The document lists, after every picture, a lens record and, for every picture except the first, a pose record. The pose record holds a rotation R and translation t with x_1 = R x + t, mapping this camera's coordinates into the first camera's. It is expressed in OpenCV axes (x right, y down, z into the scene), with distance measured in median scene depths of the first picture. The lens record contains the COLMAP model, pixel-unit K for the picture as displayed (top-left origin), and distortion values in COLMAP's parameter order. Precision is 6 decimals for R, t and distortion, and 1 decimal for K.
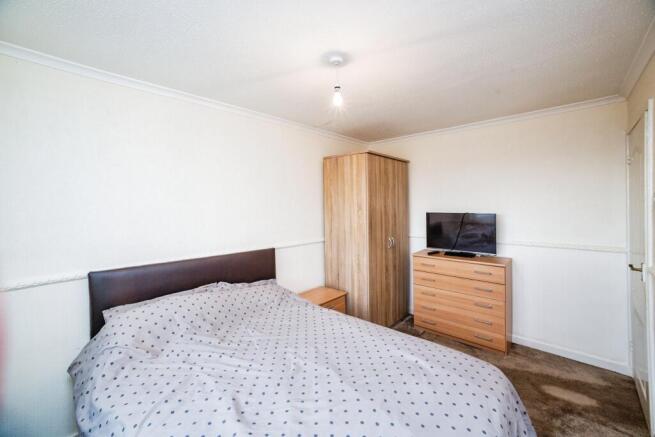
lens RADIAL K [[264.5, 0, 327.9], [0, 264.5, 204.4], [0, 0, 1]] dist [-0.000082, -0.000010]
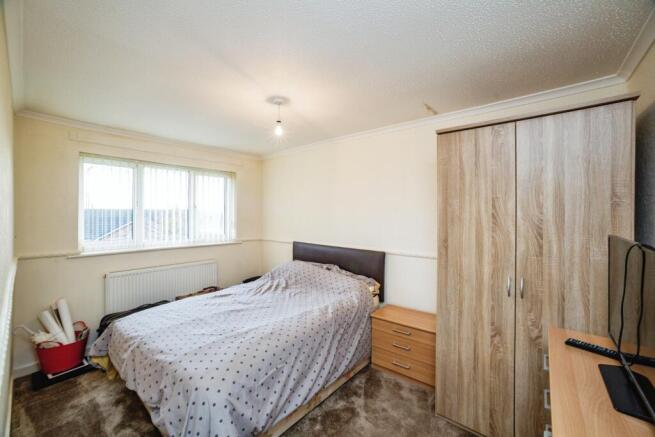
lens RADIAL K [[269.3, 0, 325.1], [0, 269.3, 214.1], [0, 0, 1]] dist [-0.027270, 0.000049]
pose [[0.046579, 0.010033, -0.998864, 0.847338], [-0.002776, 0.999947, 0.009915, 0.003400], [0.998911, 0.002311, 0.046605, 0.715736]]
